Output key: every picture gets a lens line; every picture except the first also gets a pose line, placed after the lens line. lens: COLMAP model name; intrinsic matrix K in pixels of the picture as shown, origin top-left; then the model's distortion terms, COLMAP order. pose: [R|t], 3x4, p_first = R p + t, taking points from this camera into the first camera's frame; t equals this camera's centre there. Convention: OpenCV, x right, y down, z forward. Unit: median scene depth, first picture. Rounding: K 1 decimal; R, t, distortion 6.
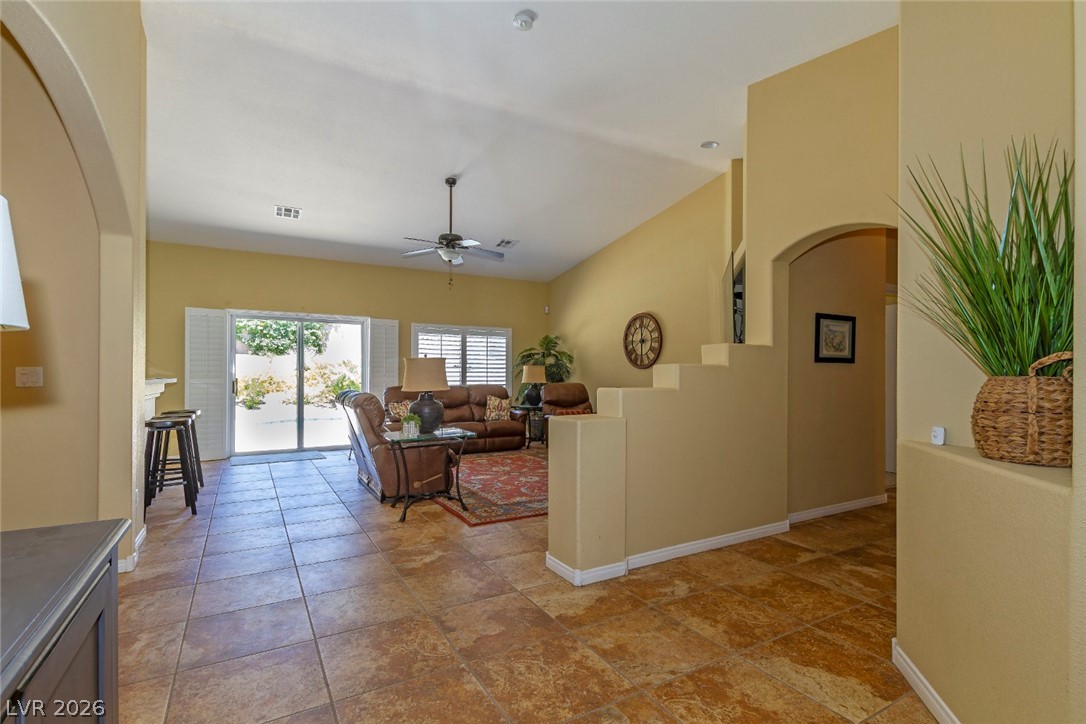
lens RADIAL K [[514.6, 0, 544.5], [0, 514.6, 371.3], [0, 0, 1]] dist [0.007143, -0.000203]
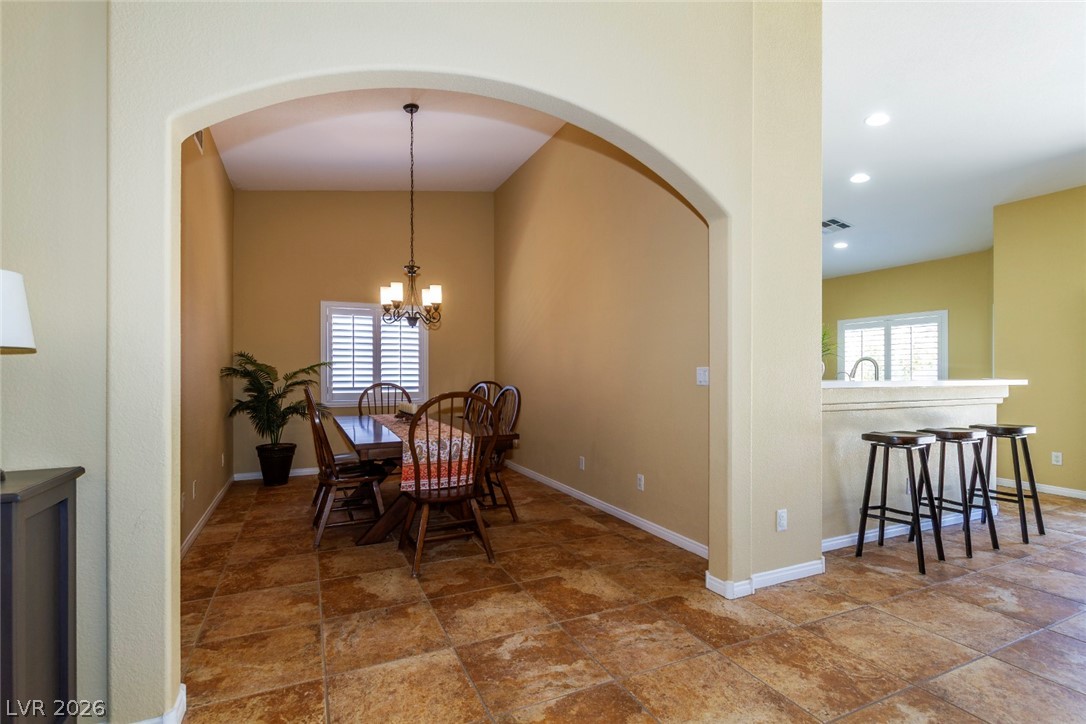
lens RADIAL K [[512.7, 0, 547.3], [0, 512.7, 371.3], [0, 0, 1]] dist [0.009741, -0.000700]
pose [[-0.086066, -0.002369, -0.996287, 0.037243], [0.003889, 0.999989, -0.002714, 0.001047], [0.996282, -0.004108, -0.086055, 0.303522]]
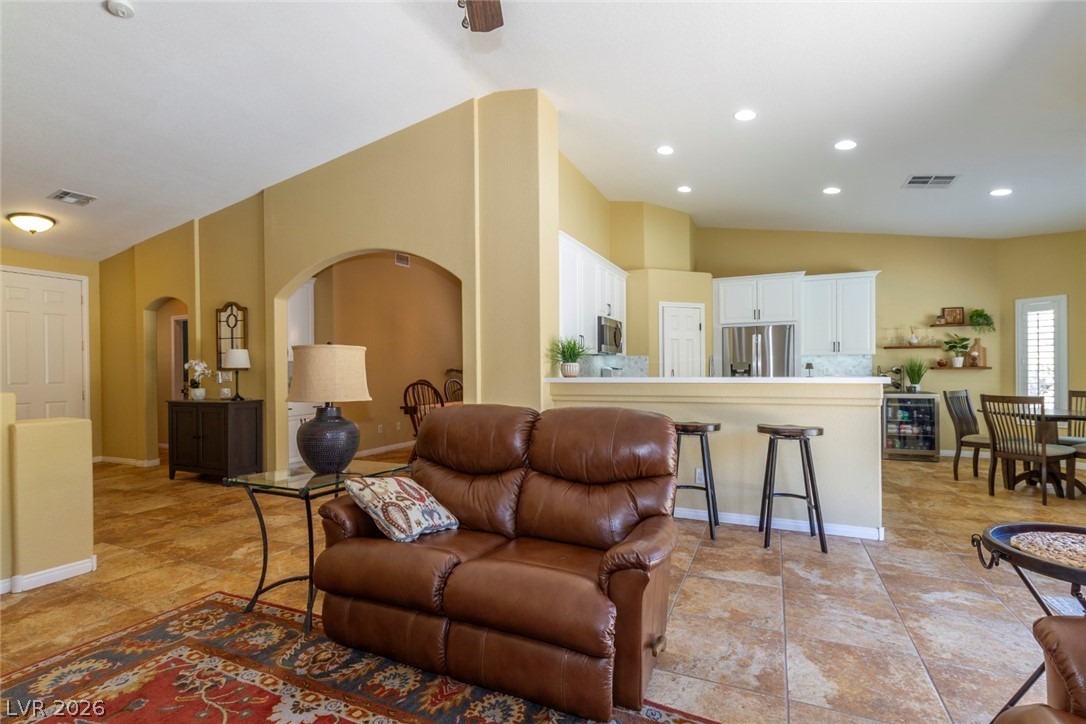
lens RADIAL K [[514.6, 0, 544.5], [0, 514.6, 371.3], [0, 0, 1]] dist [0.007143, -0.000203]
pose [[-0.813857, 0.006712, -0.581026, -0.049084], [0.010506, 0.999940, -0.003165, 0.003625], [0.580970, -0.008680, -0.813879, 0.928926]]
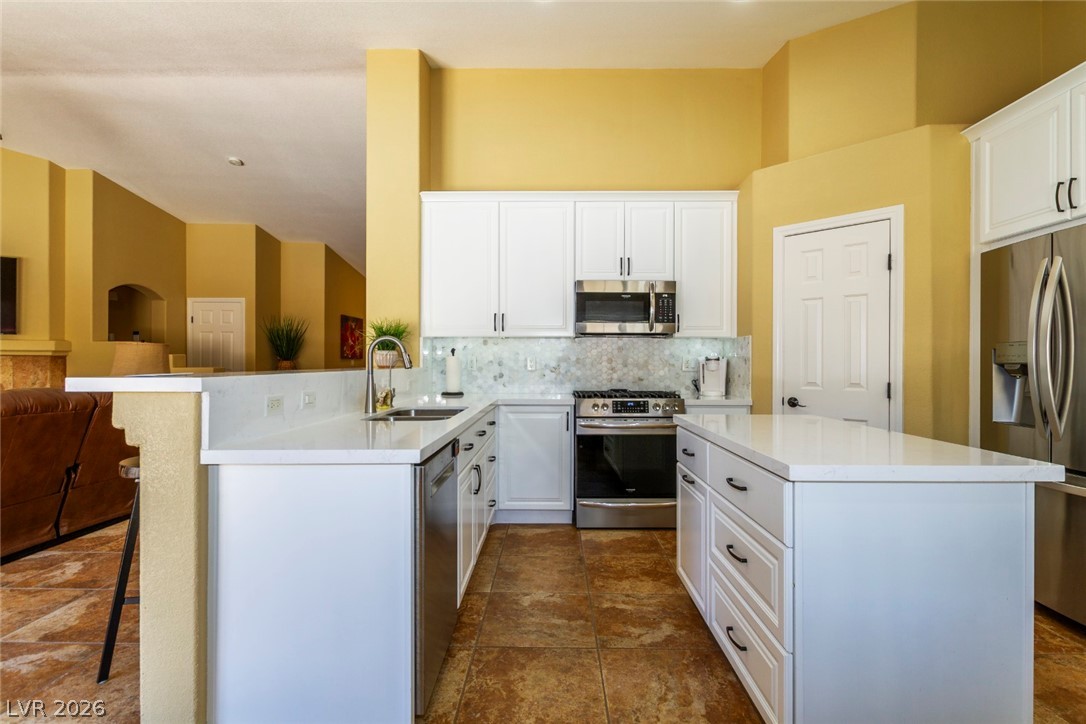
lens RADIAL K [[518.7, 0, 546.7], [0, 518.7, 361.2], [0, 0, 1]] dist [0.002435, -0.000418]
pose [[-0.856358, -0.004475, 0.516363, -0.775759], [-0.007750, 0.999961, -0.004187, 0.003625], [-0.516324, -0.007587, -0.856360, 0.820148]]
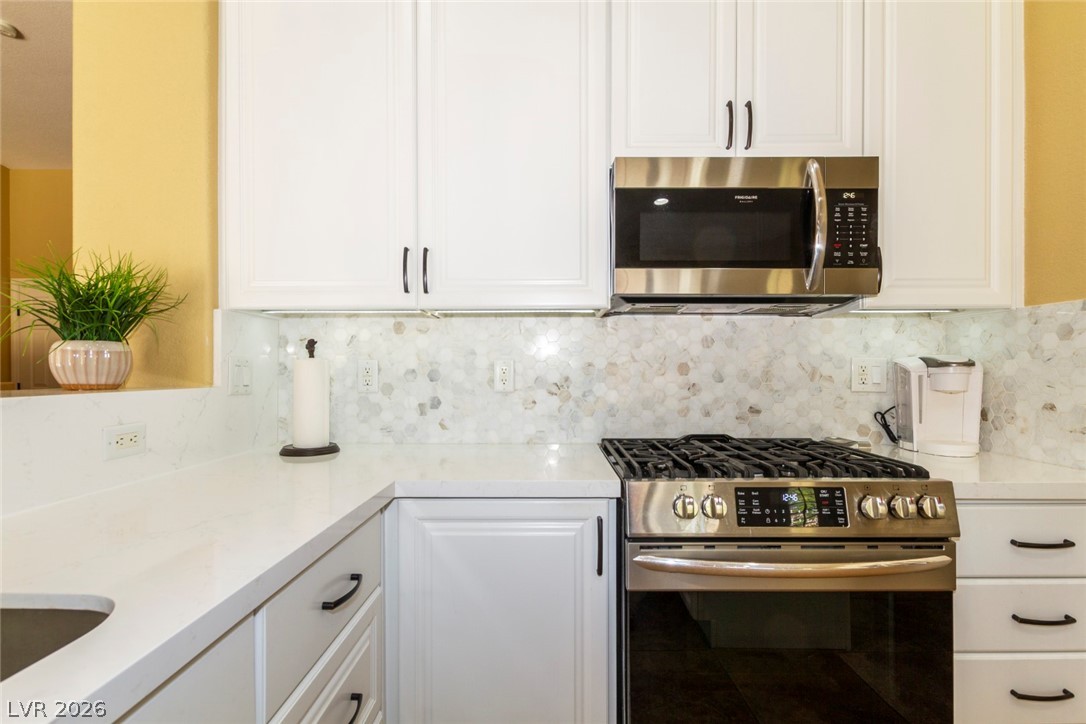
lens RADIAL K [[512.7, 0, 547.3], [0, 512.7, 371.3], [0, 0, 1]] dist [0.009741, -0.000700]
pose [[-0.859862, -0.002403, 0.510521, -0.617483], [-0.004264, 0.999988, -0.002475, 0.002543], [-0.510509, -0.004305, -0.859861, 0.553812]]
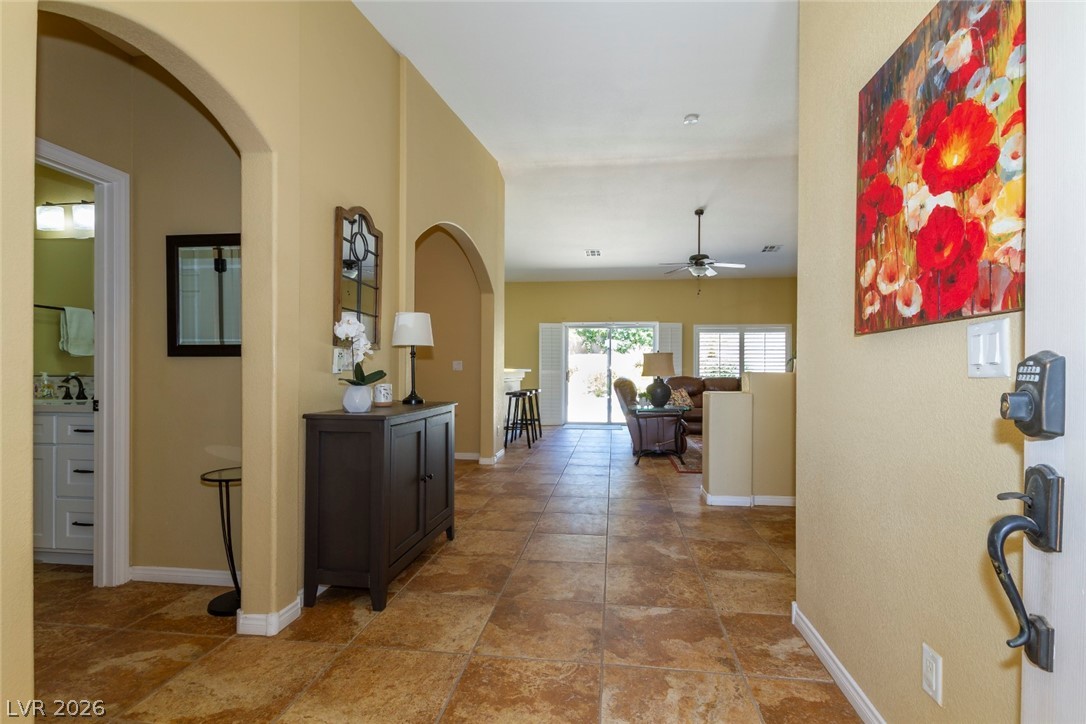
lens RADIAL K [[513.7, 0, 545.0], [0, 513.7, 369.2], [0, 0, 1]] dist [0.001904, -0.000138]
pose [[0.790050, -0.000374, -0.613042, 0.217822], [0.000948, 0.999999, 0.000613, 0.009417], [0.613042, -0.001066, 0.790050, -0.165585]]
